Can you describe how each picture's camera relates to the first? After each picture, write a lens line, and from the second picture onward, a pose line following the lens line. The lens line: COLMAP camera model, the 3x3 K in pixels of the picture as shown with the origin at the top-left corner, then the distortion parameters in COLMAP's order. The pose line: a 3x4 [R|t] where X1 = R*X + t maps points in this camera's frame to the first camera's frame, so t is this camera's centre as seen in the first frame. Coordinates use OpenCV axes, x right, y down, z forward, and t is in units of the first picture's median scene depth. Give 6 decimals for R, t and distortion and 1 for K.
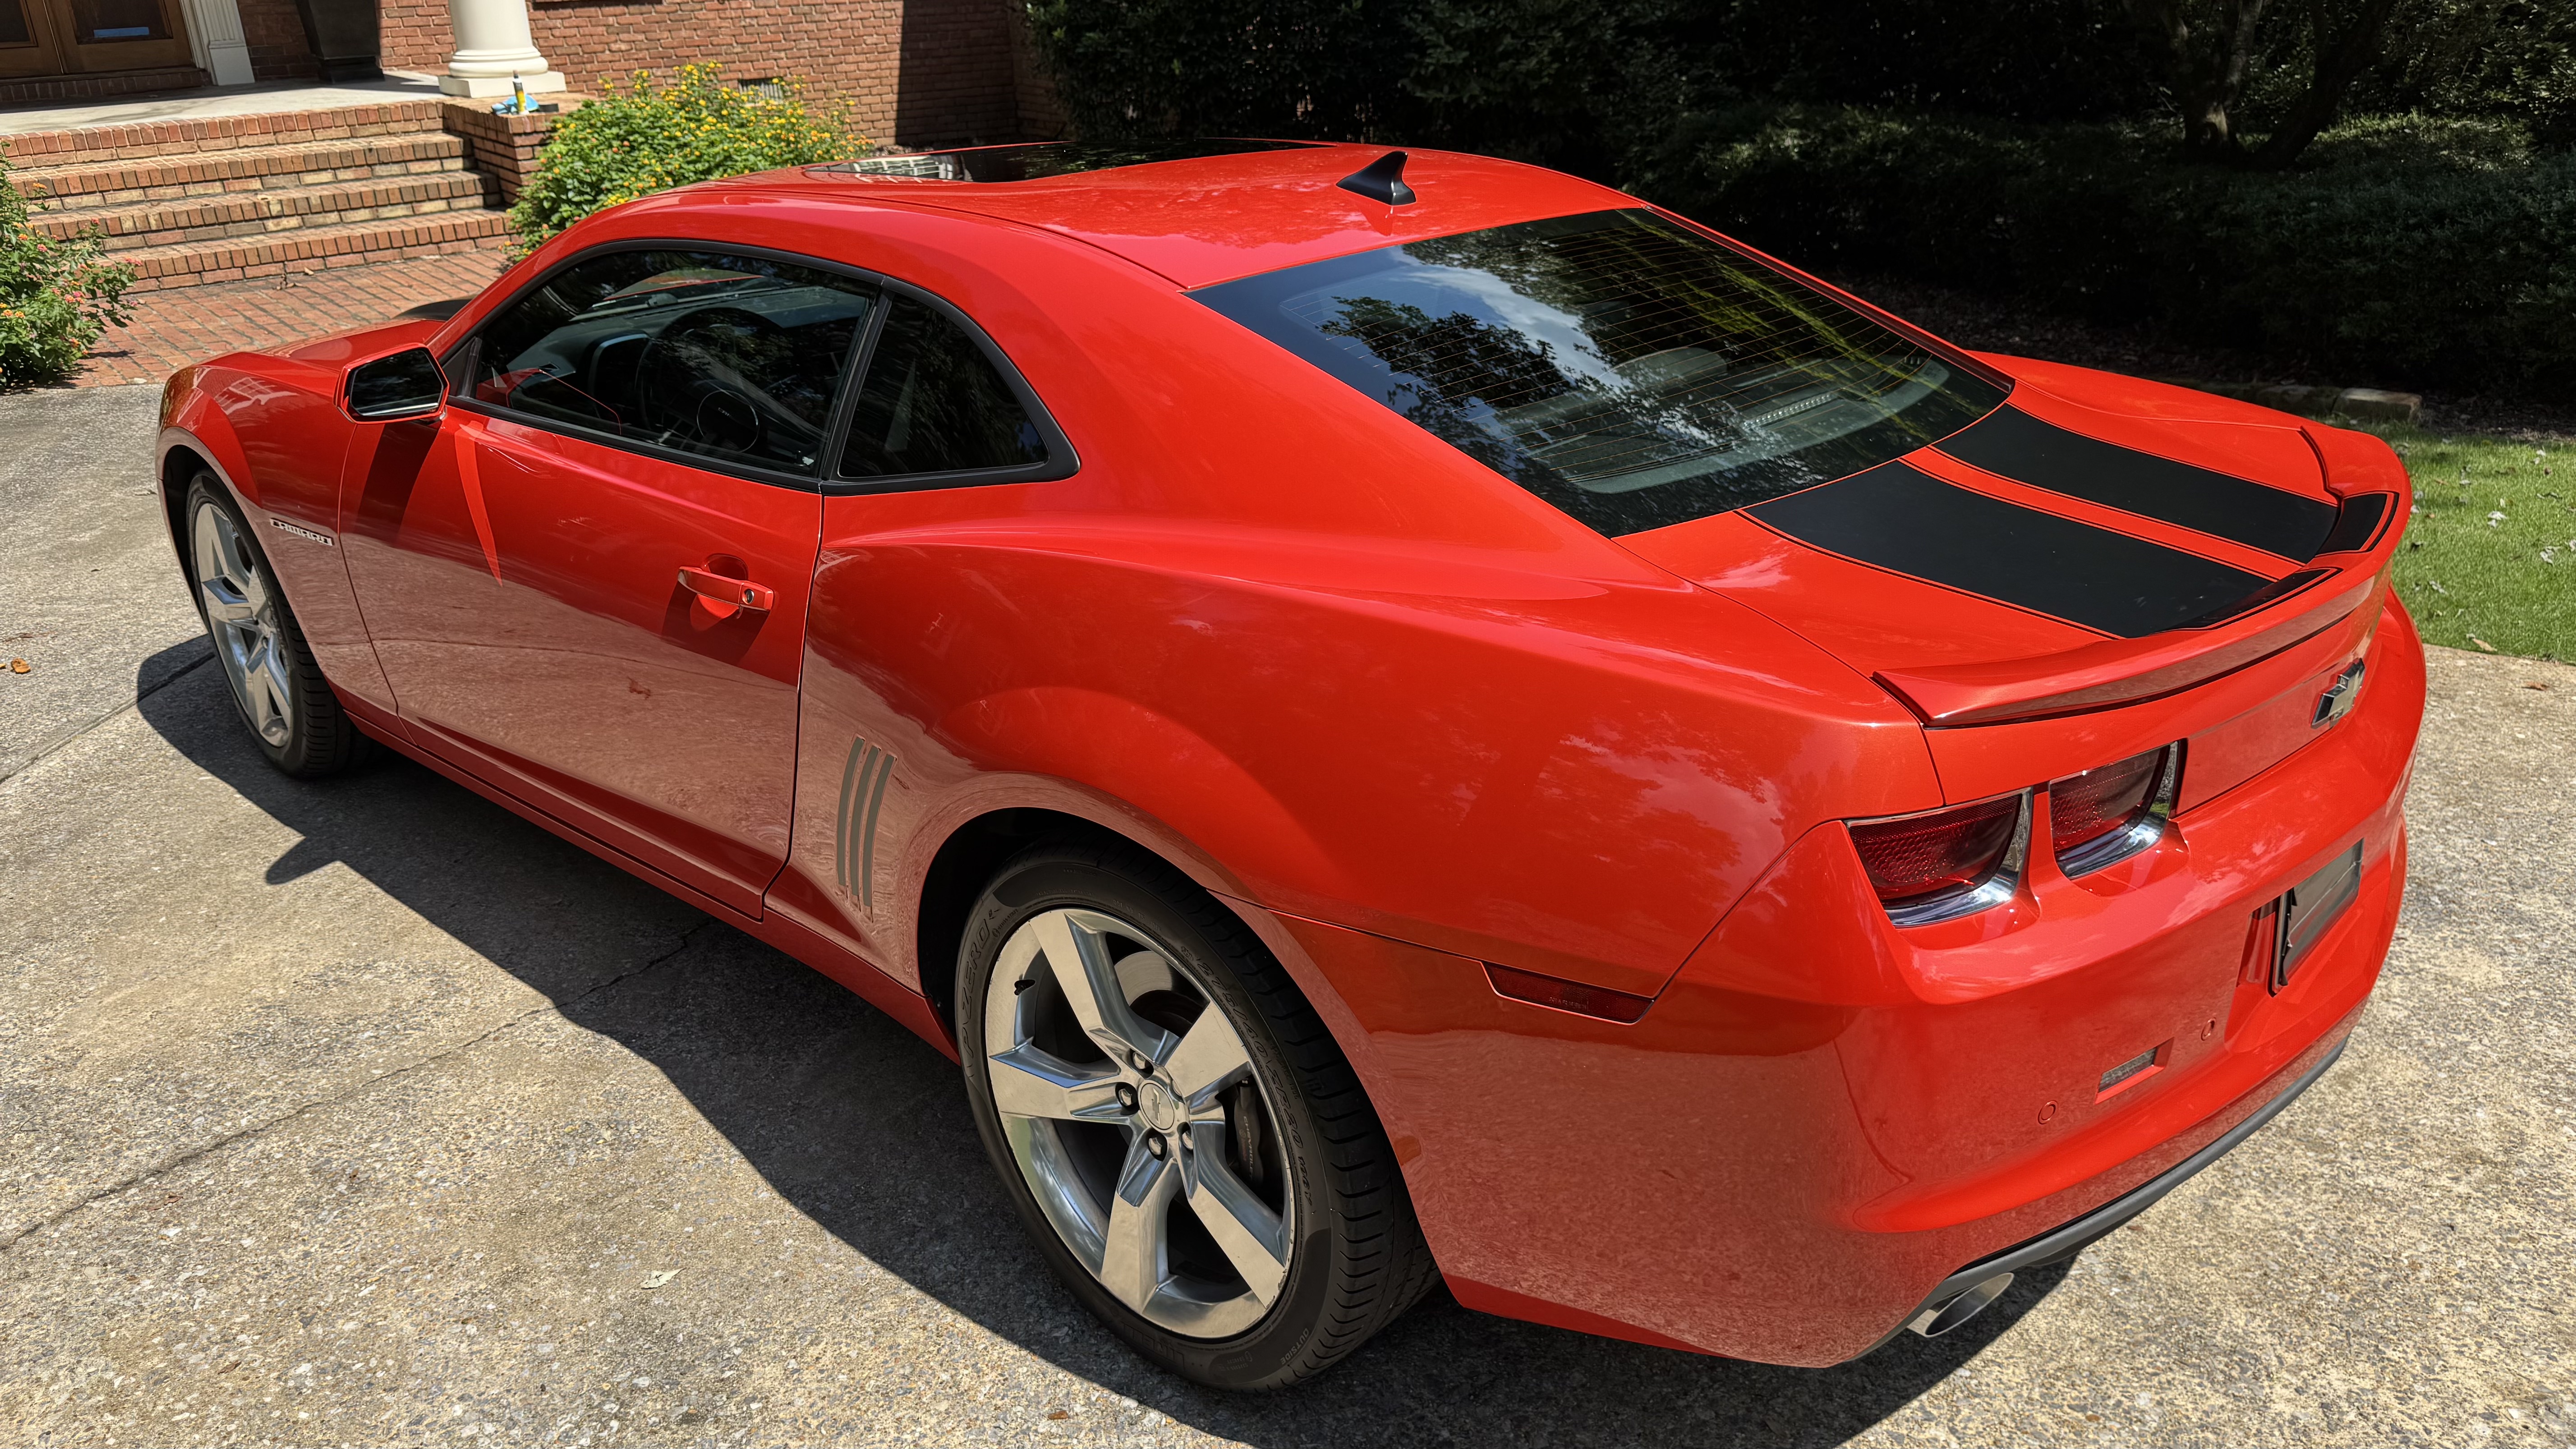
lens RADIAL K [[1847.7, 0, 1285.4], [0, 1847.7, 675.5], [0, 0, 1]] dist [0.006281, -0.007791]
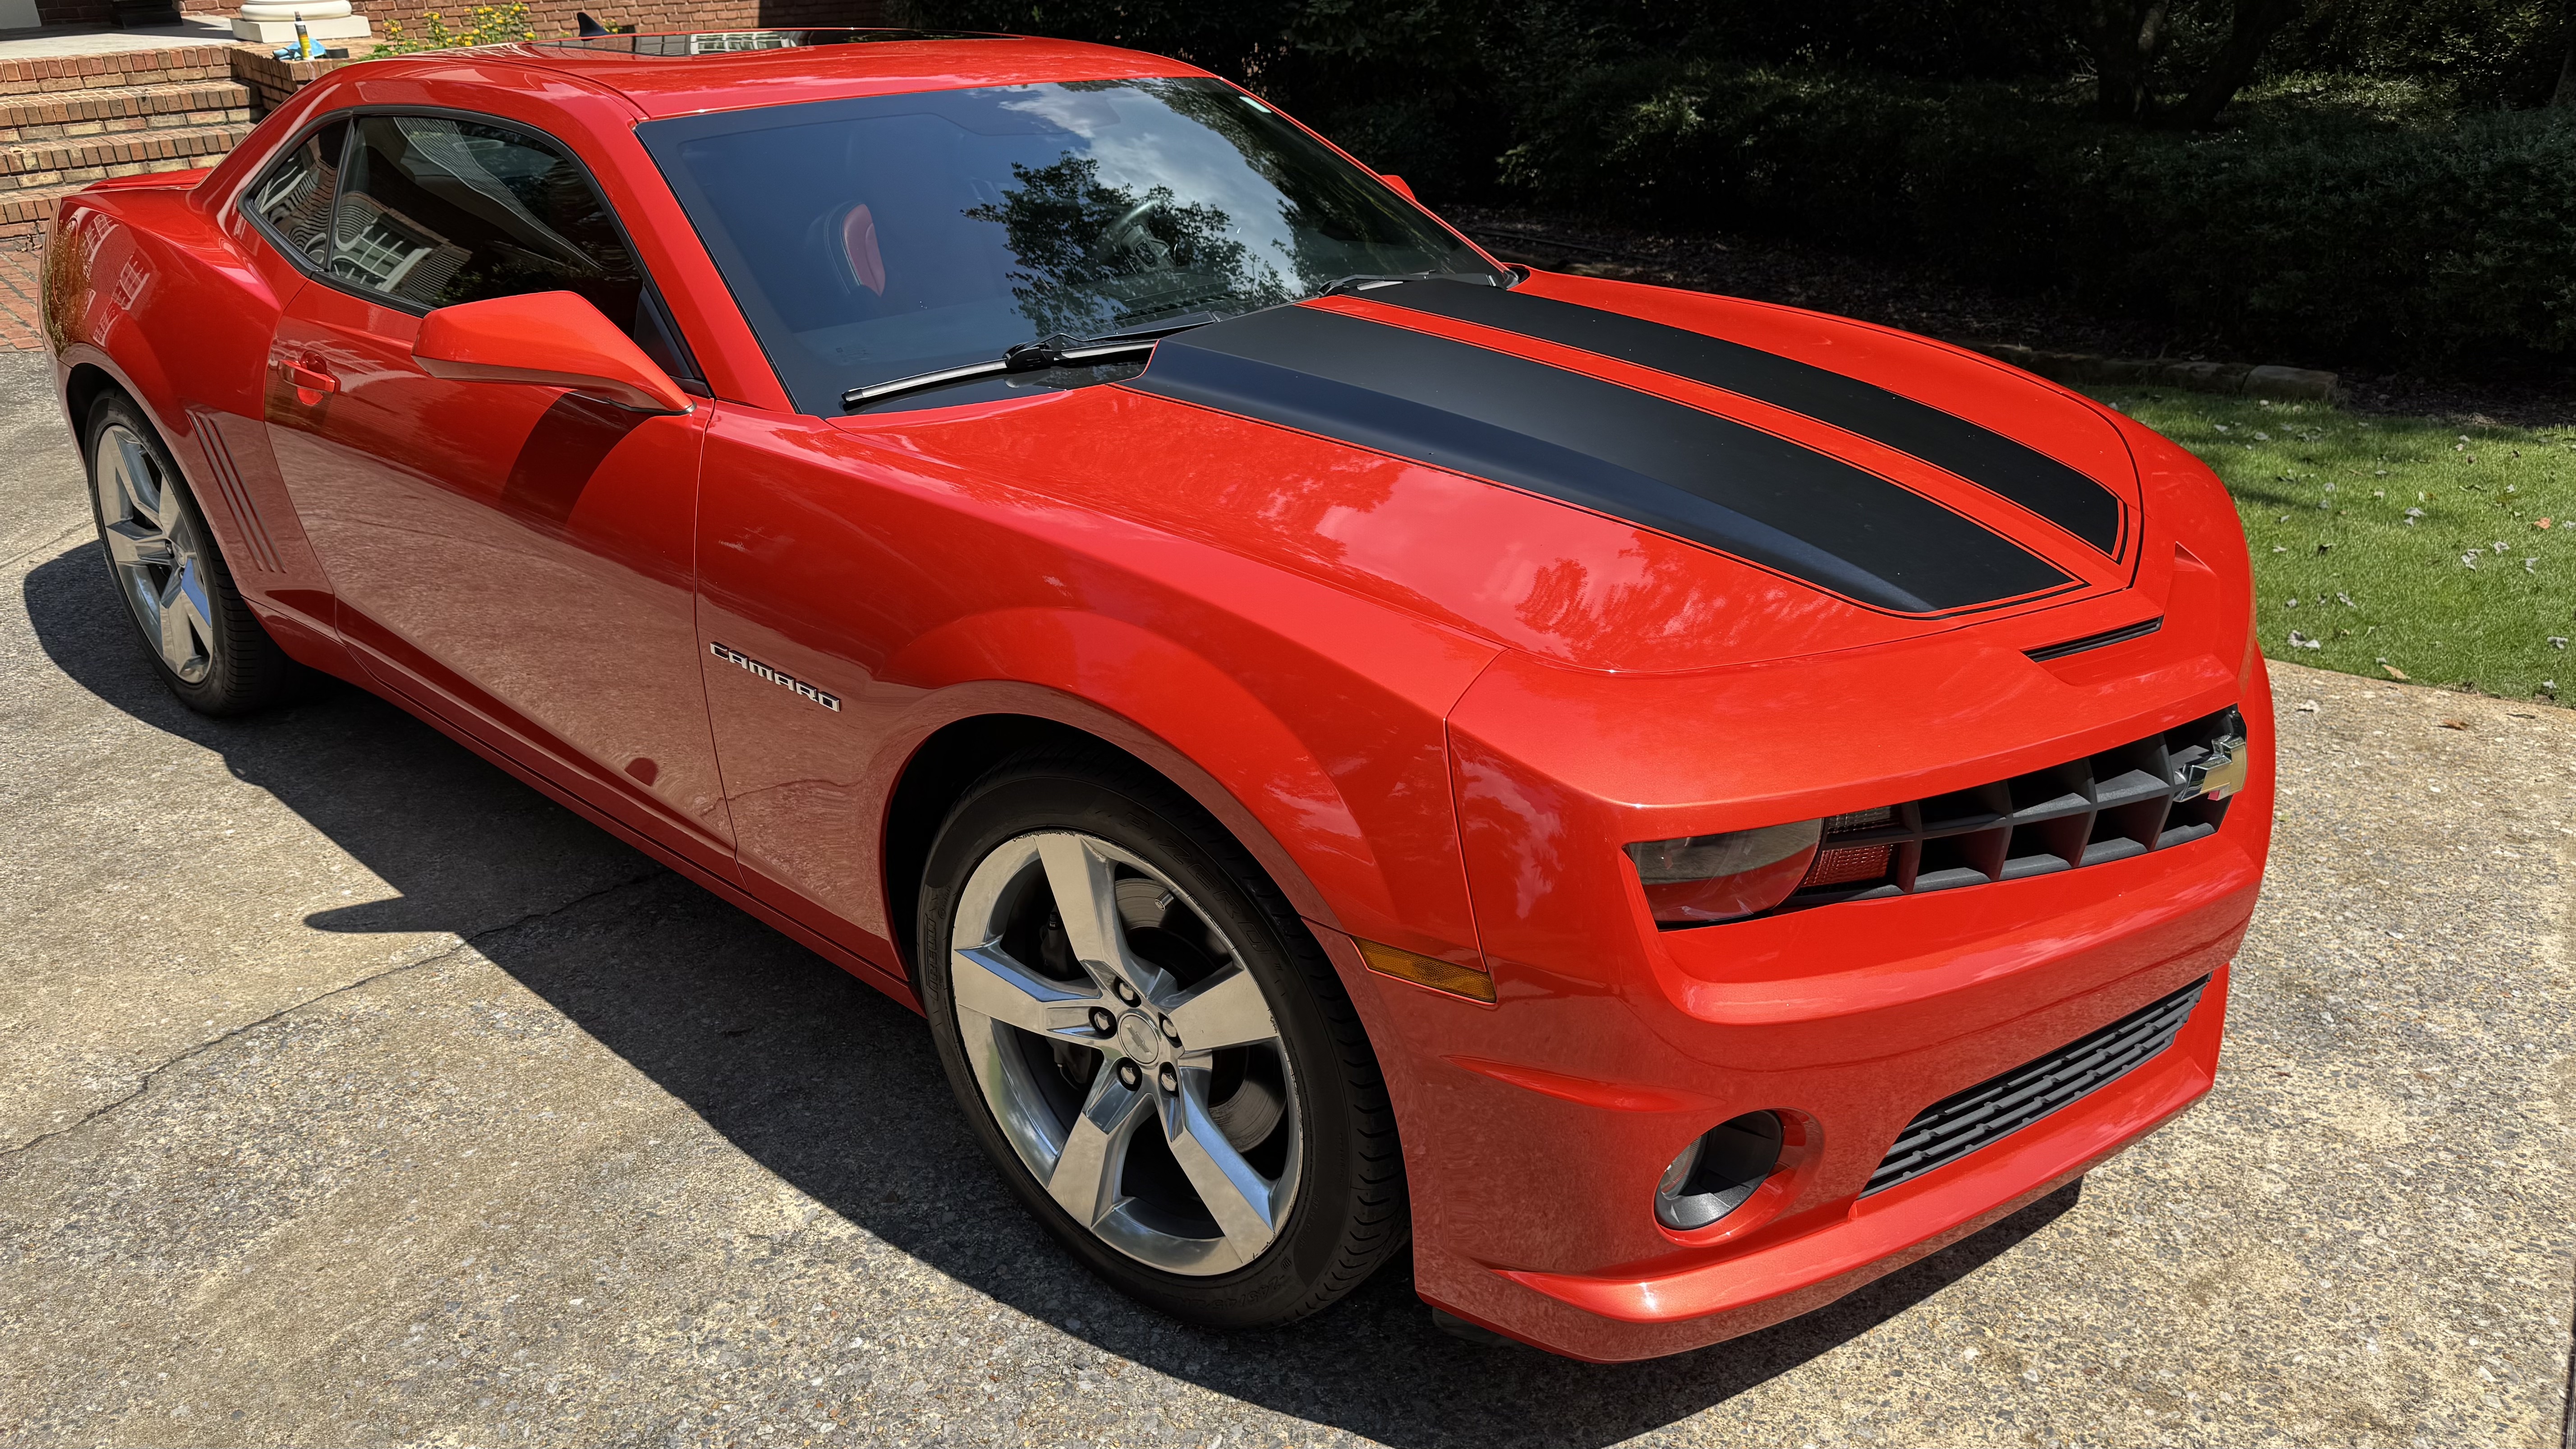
lens RADIAL K [[1743.1, 0, 1295.4], [0, 1743.1, 674.2], [0, 0, 1]] dist [0.006162, -0.011765]
pose [[0.999949, 0.001054, 0.010026, 0.077396], [-0.001380, 0.999470, 0.032525, -0.026455], [-0.009987, -0.032538, 0.999421, 0.117441]]
